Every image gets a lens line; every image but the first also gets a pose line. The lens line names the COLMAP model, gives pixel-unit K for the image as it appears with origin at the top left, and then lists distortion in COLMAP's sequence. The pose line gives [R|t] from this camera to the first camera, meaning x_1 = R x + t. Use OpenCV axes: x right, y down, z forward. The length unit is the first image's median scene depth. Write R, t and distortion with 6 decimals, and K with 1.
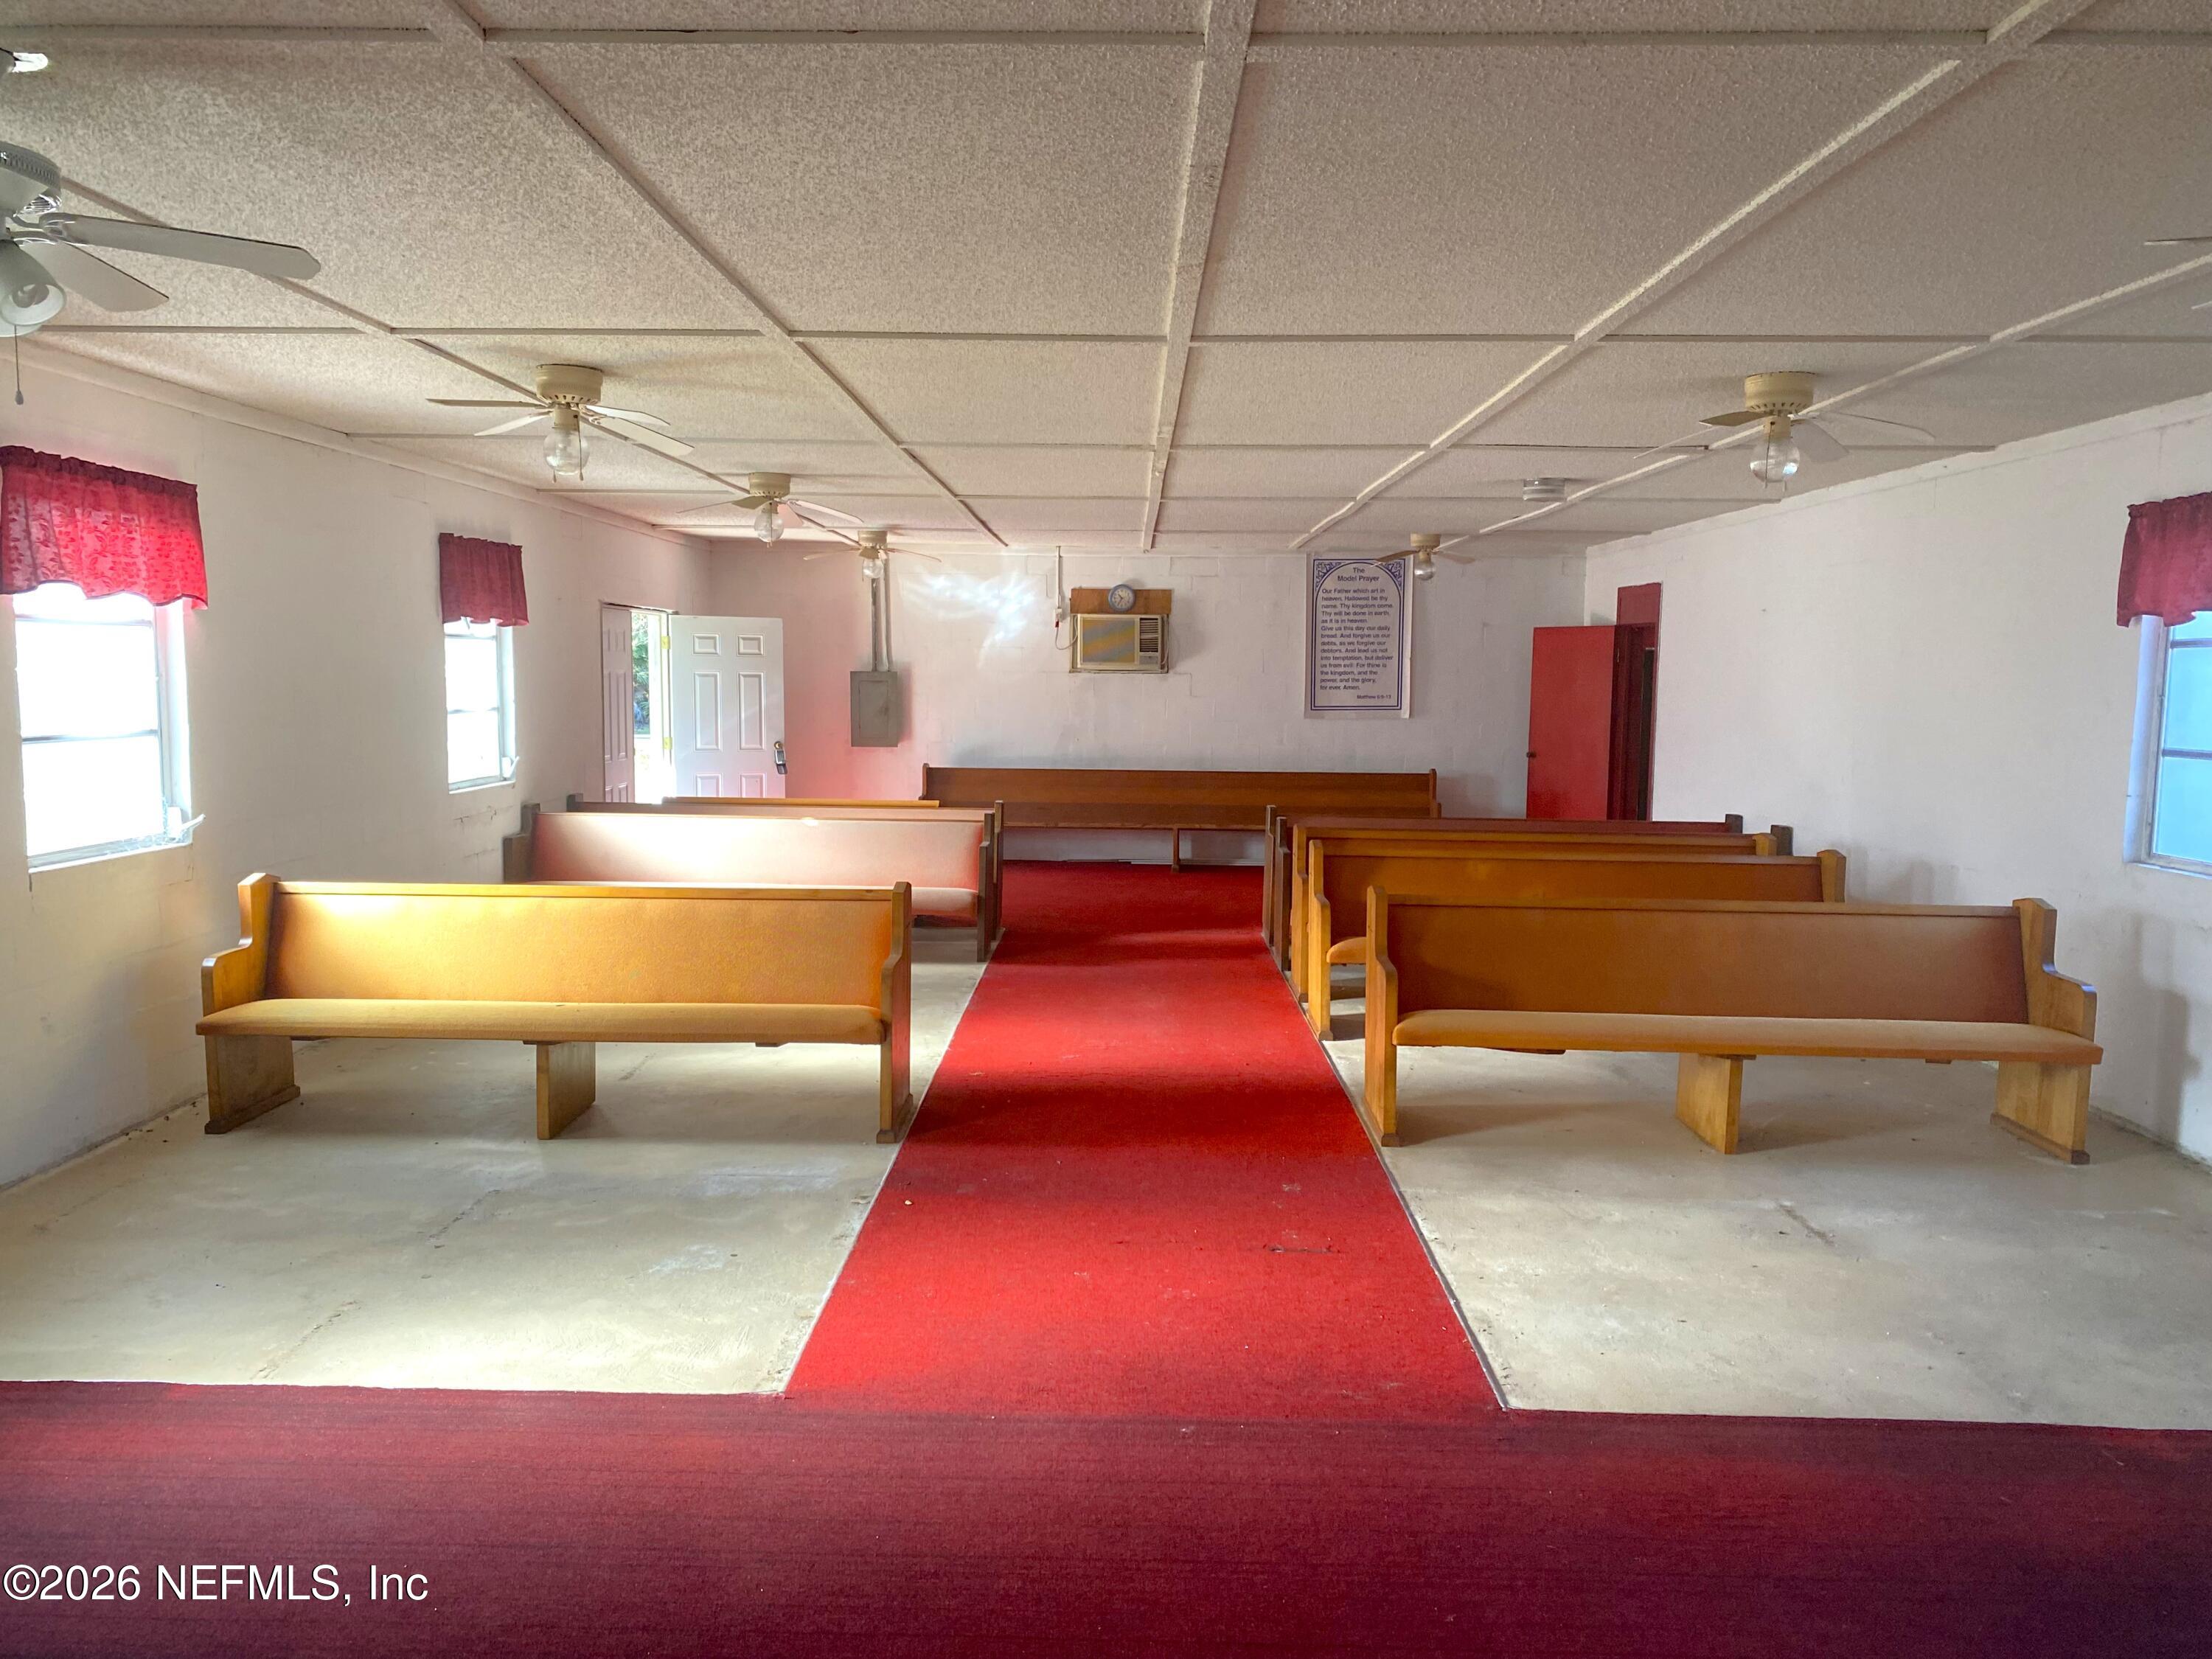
lens RADIAL K [[1690.7, 0, 1055.1], [0, 1690.7, 818.8], [0, 0, 1]] dist [0.060055, -0.073500]
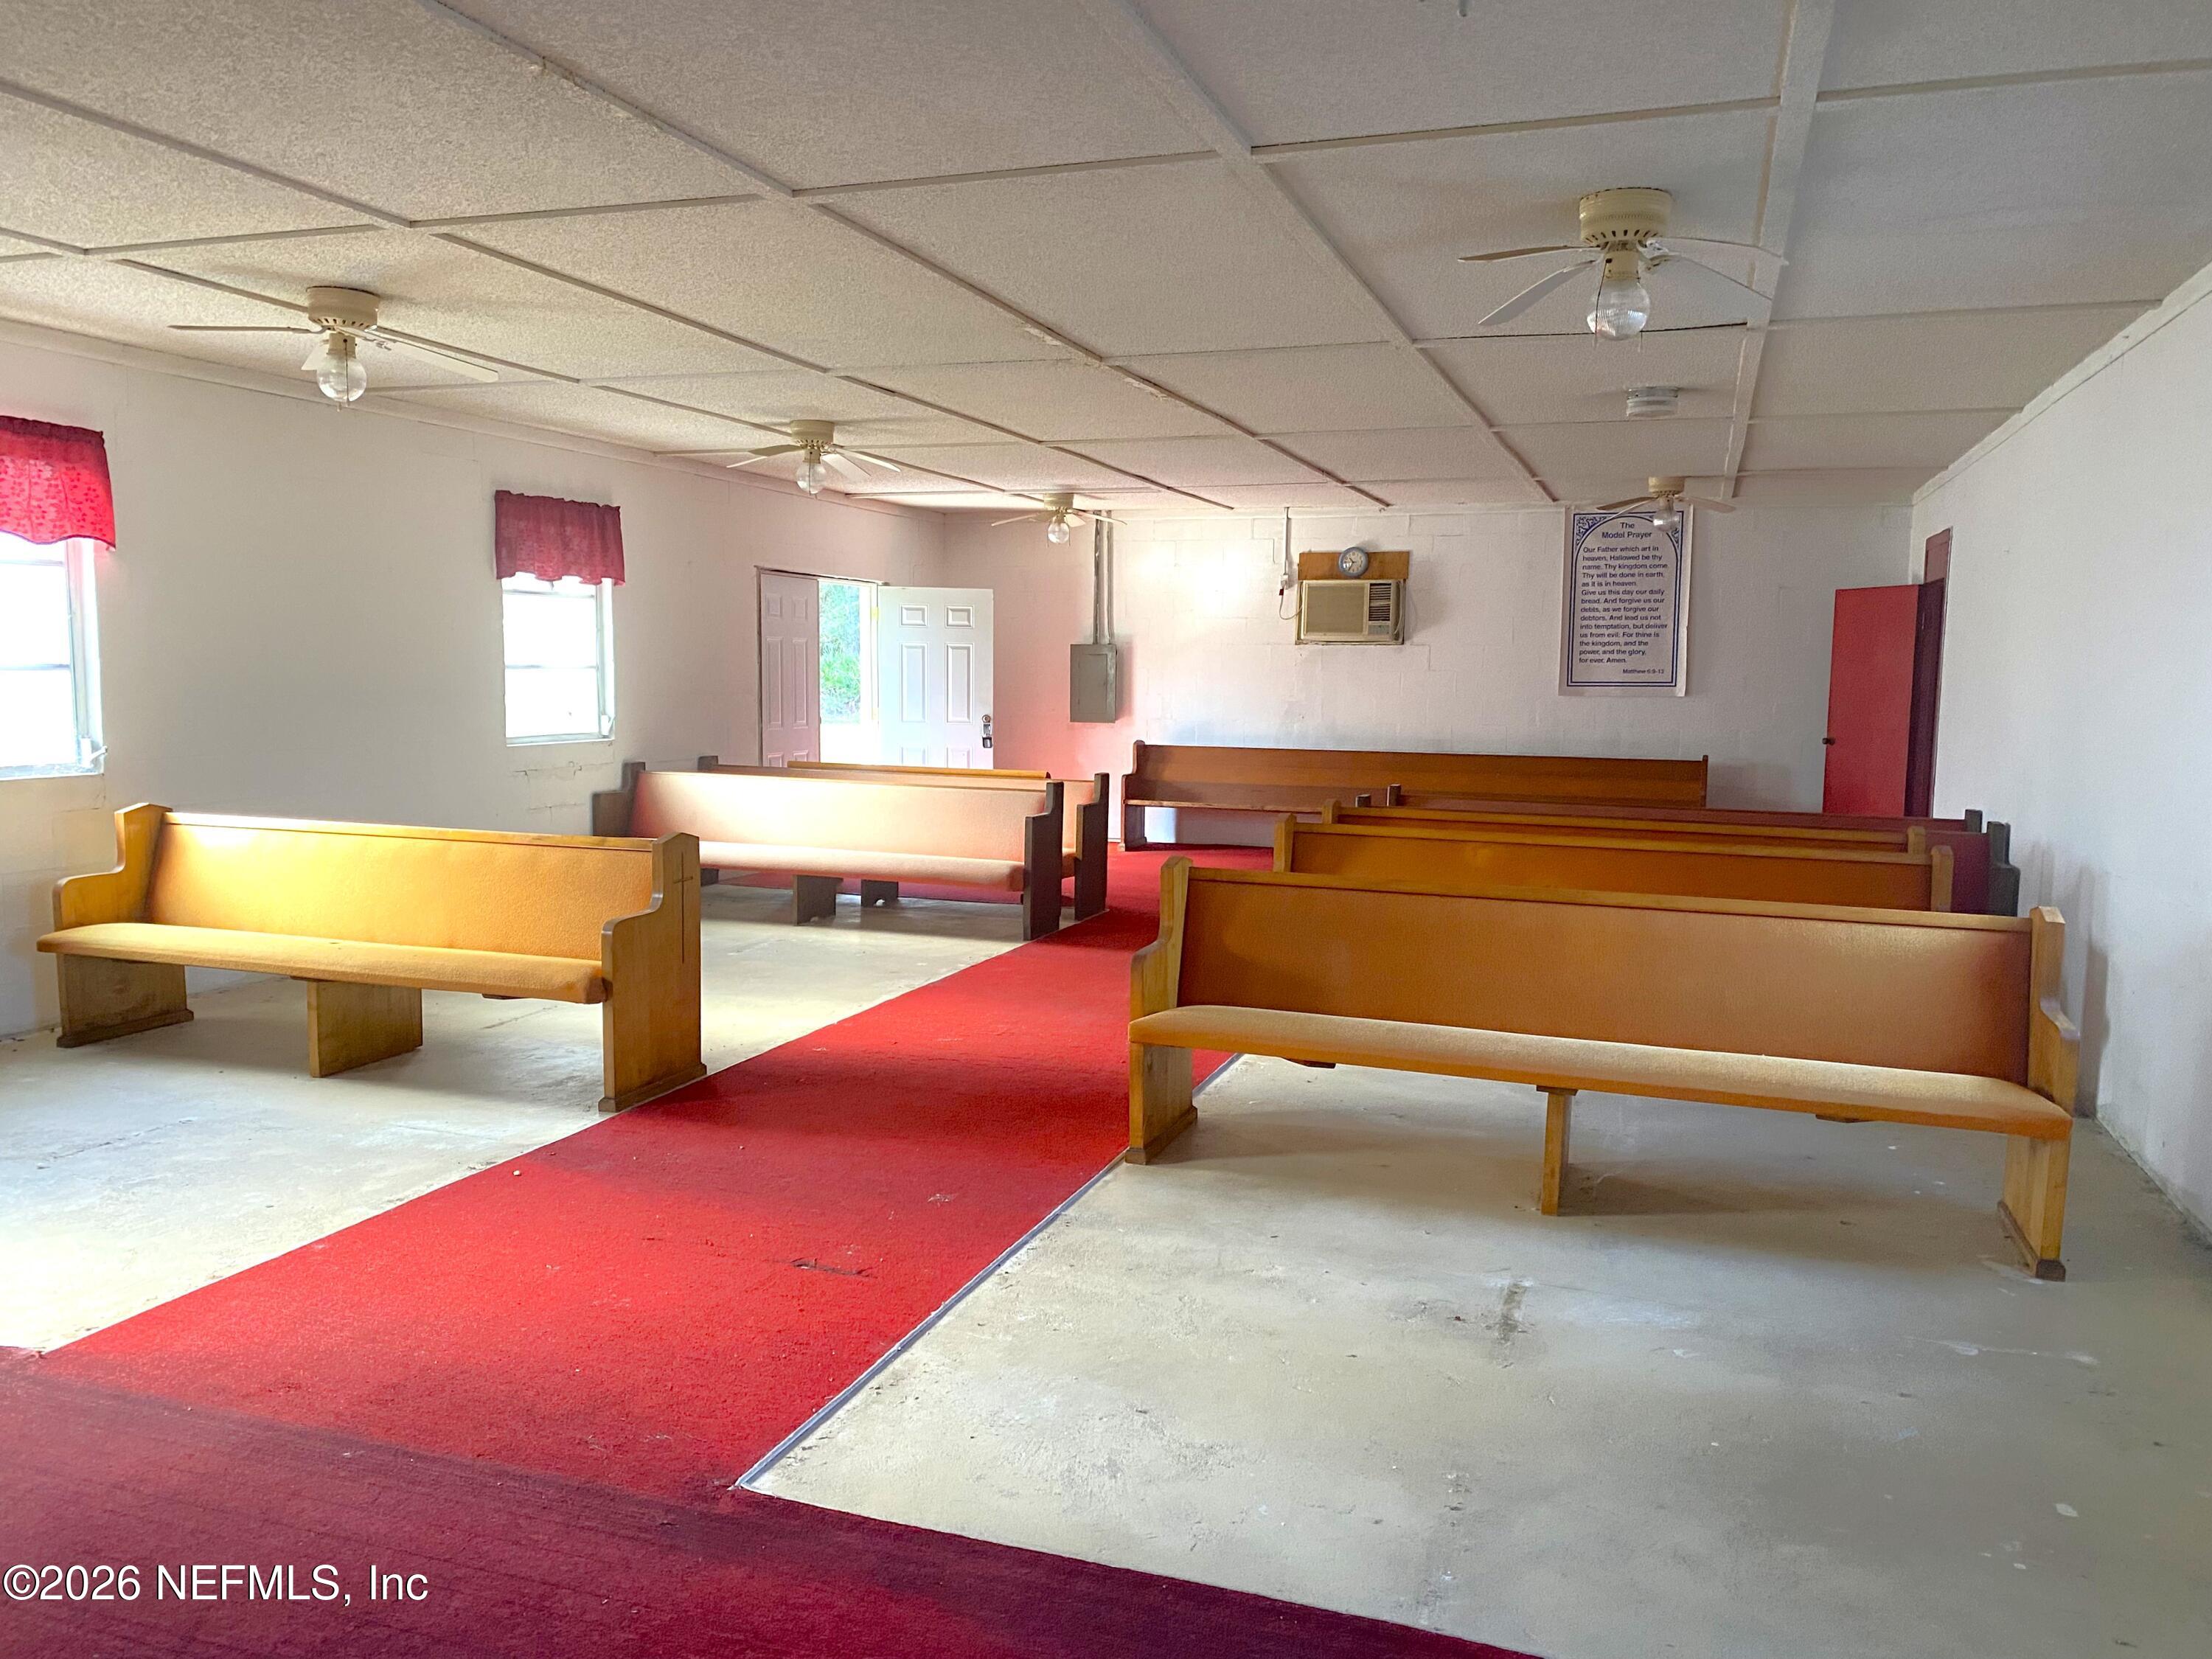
lens RADIAL K [[1690.7, 0, 1055.1], [0, 1690.7, 818.8], [0, 0, 1]] dist [0.060055, -0.073500]
pose [[0.950280, 0.031674, -0.309780, 0.276770], [-0.031826, 0.999483, 0.004565, 0.013884], [0.309765, 0.005522, 0.950797, 0.130918]]
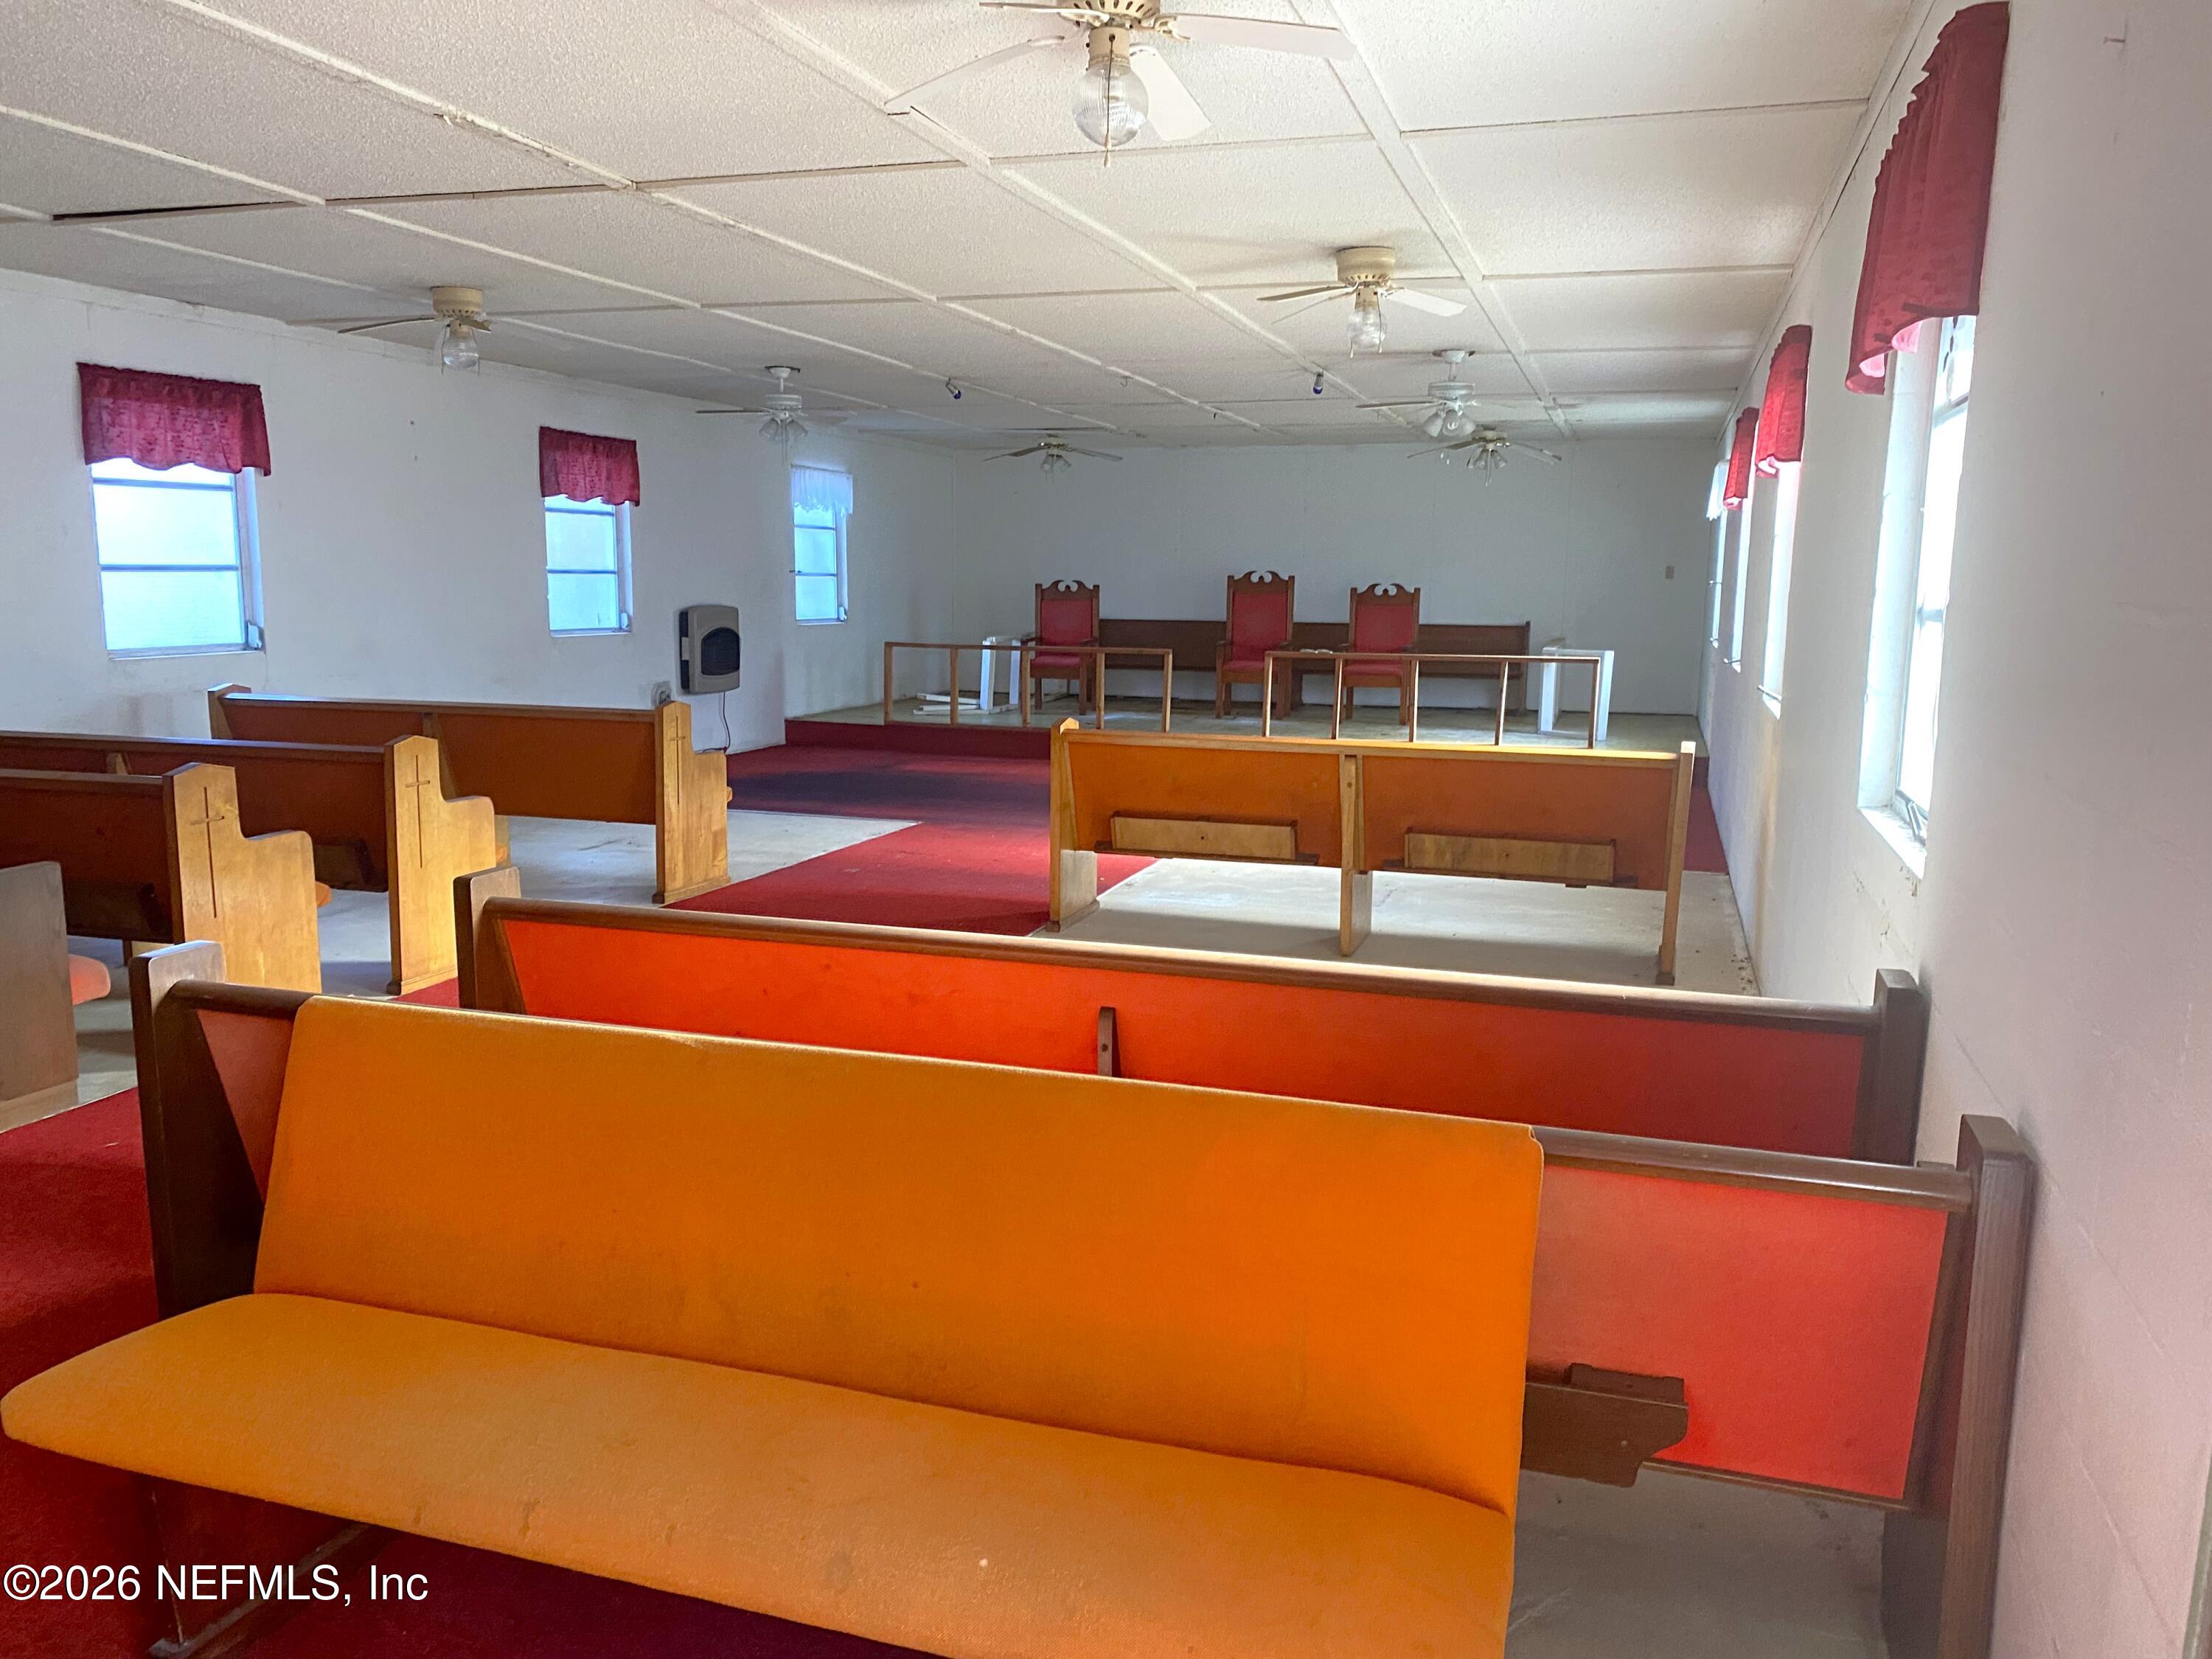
lens RADIAL K [[1689.6, 0, 1107.8], [0, 1689.6, 845.3], [0, 0, 1]] dist [0.097257, -0.139663]
pose [[-0.965417, -0.065139, 0.252443, -0.283434], [-0.001284, 0.969461, 0.245241, -0.108328], [-0.260708, 0.236436, -0.936018, 1.446450]]
